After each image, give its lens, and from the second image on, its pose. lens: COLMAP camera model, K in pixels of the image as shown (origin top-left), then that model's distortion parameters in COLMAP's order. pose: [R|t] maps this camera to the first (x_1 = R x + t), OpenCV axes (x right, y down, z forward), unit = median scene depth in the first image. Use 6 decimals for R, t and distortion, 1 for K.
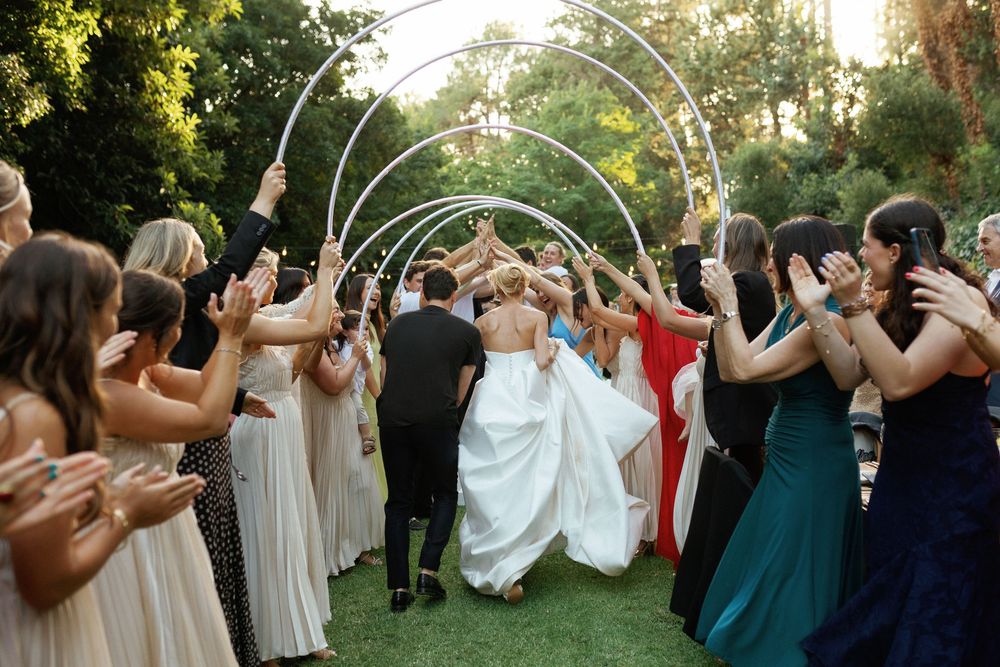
lens RADIAL K [[977.0, 0, 504.4], [0, 977.0, 330.7], [0, 0, 1]] dist [-0.013513, 0.000000]
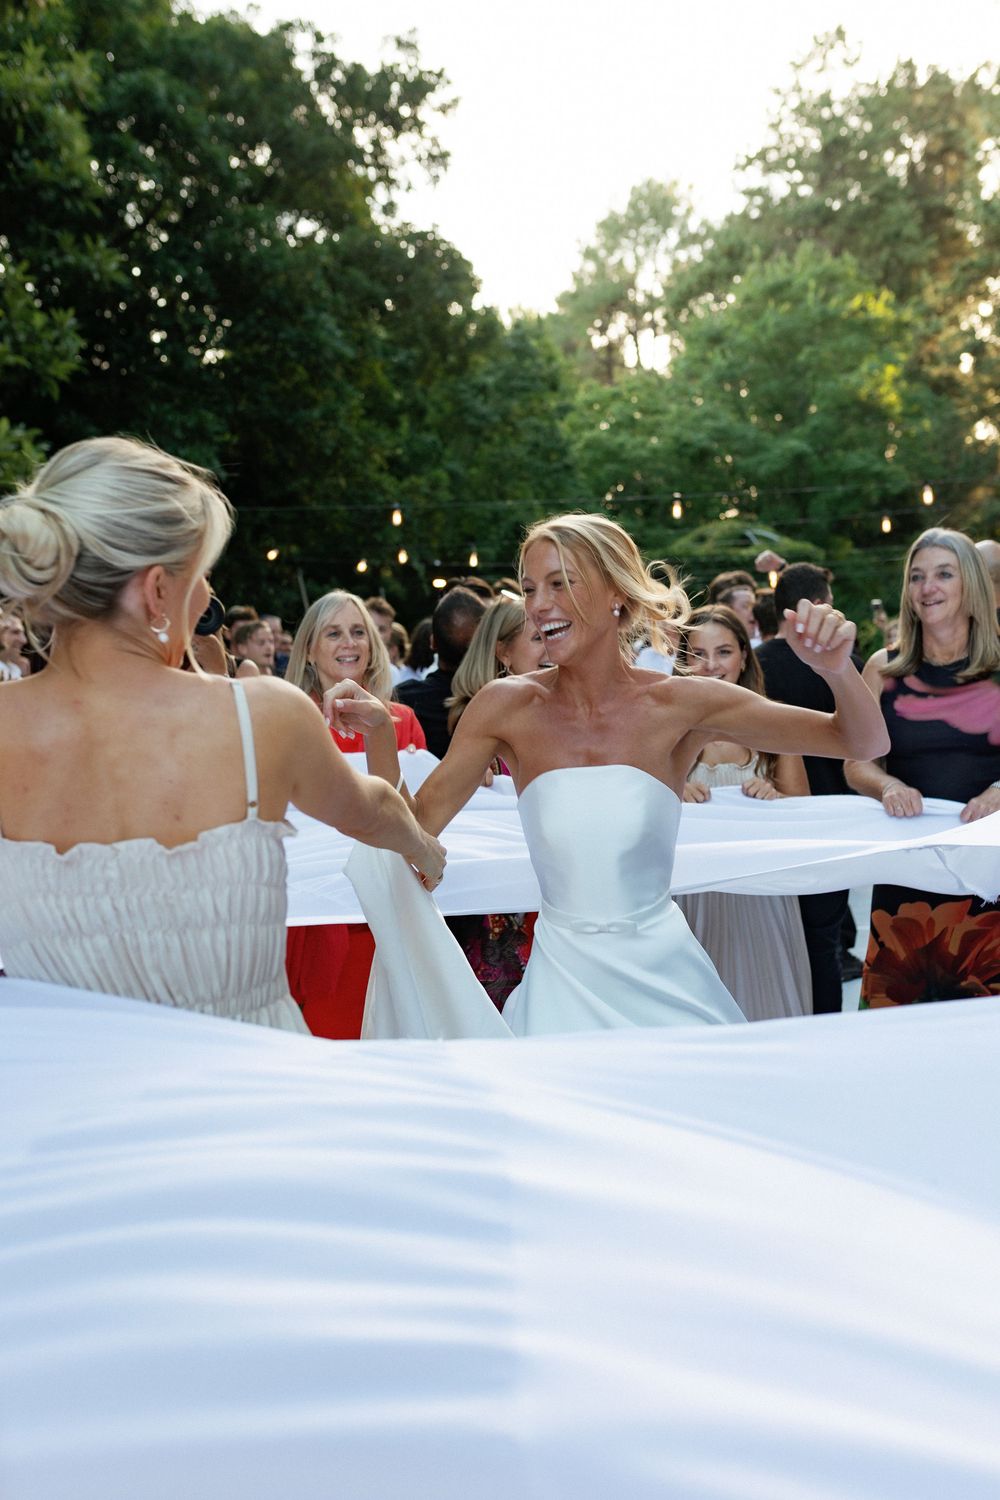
lens RADIAL K [[1465.6, 0, 500.5], [0, 1465.6, 744.0], [0, 0, 1]] dist [-0.013513, 0.000000]
pose [[0.994101, 0.001160, -0.108450, -0.004449], [0.004271, 0.998748, 0.049832, -0.004767], [0.108373, -0.050002, 0.992852, 0.110083]]
